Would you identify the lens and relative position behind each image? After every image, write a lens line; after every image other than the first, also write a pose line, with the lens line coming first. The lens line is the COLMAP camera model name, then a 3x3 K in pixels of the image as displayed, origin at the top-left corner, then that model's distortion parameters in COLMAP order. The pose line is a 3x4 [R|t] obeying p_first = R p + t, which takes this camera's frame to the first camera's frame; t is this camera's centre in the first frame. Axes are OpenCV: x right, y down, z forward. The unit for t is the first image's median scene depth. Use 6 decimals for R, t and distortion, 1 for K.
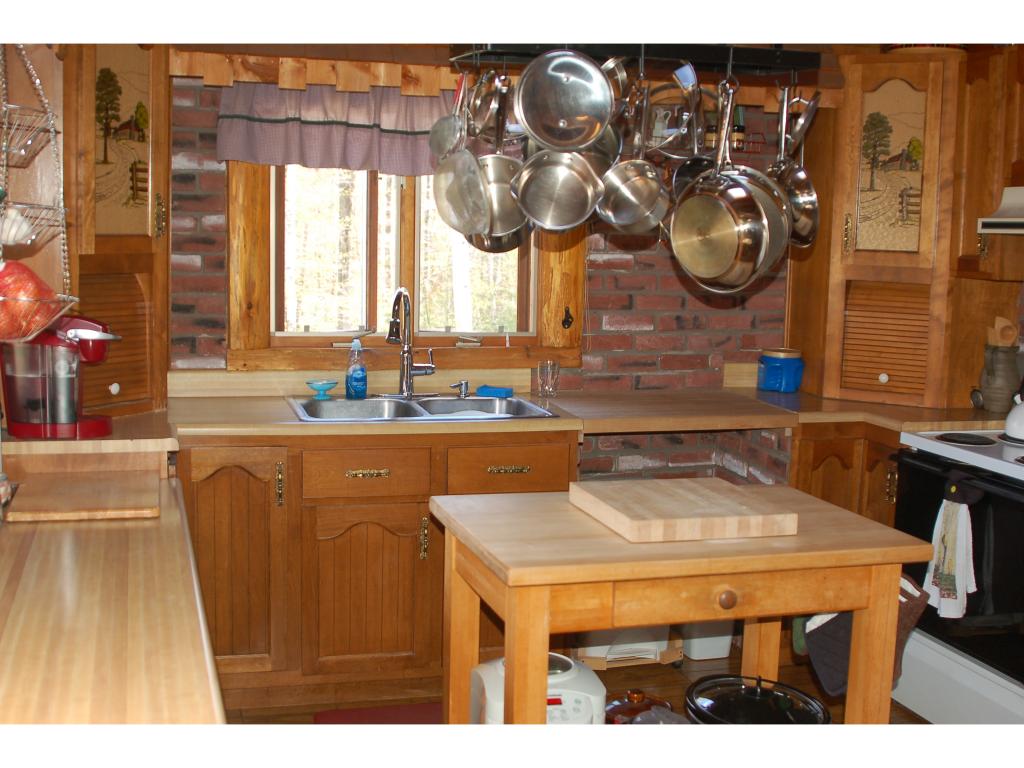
lens RADIAL K [[1270.1, 0, 510.7], [0, 1270.1, 384.2], [0, 0, 1]] dist [-0.131688, 0.000000]
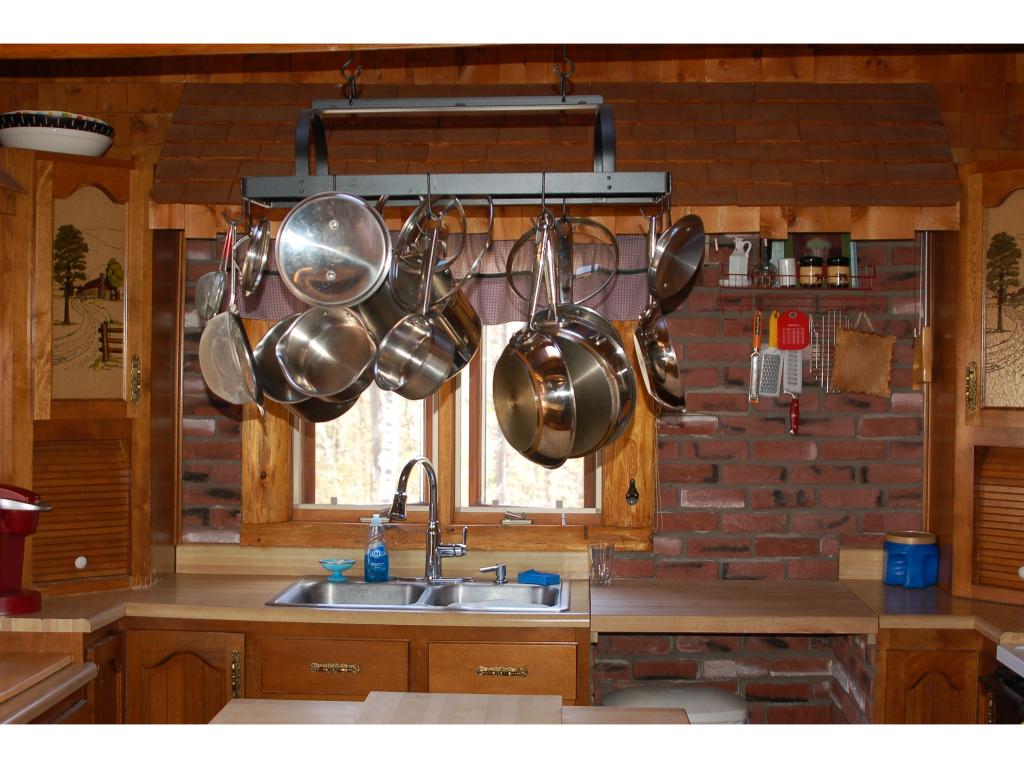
lens RADIAL K [[1456.9, 0, 512.5], [0, 1456.9, 388.3], [0, 0, 1]] dist [-0.102083, 0.000000]
pose [[0.950506, -0.011327, -0.310501, 0.281917], [-0.024382, 0.993534, -0.110883, -0.012226], [0.309750, 0.112966, 0.944084, 0.059247]]
